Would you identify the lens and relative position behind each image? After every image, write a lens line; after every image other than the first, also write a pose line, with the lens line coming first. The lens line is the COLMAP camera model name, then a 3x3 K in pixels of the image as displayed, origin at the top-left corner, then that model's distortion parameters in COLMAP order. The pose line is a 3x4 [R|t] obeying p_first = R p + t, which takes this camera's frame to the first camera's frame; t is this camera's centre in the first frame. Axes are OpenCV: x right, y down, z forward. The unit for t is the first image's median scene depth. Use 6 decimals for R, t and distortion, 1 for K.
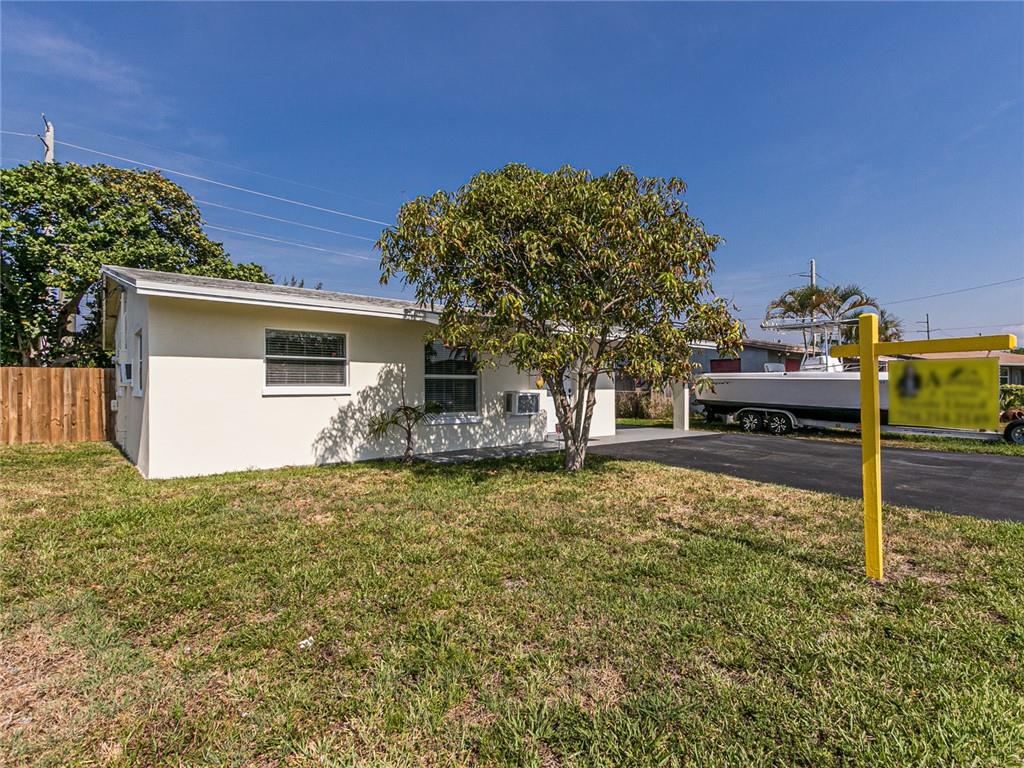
lens RADIAL K [[532.1, 0, 564.1], [0, 532.1, 383.4], [0, 0, 1]] dist [0.008068, -0.001255]
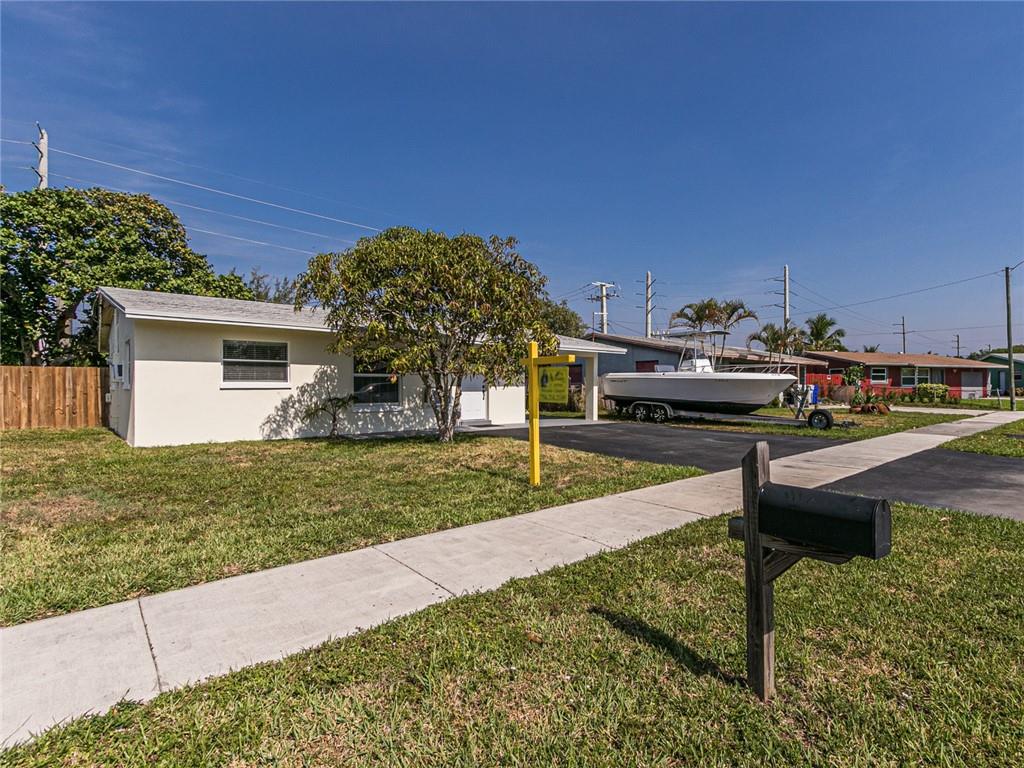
lens RADIAL K [[539.5, 0, 591.2], [0, 539.5, 383.3], [0, 0, 1]] dist [0.001991, 0.000441]
pose [[0.999478, 0.002837, 0.032194, 0.170908], [-0.002894, 0.999994, 0.001718, 0.001807], [-0.032189, -0.001810, 0.999480, -0.207843]]
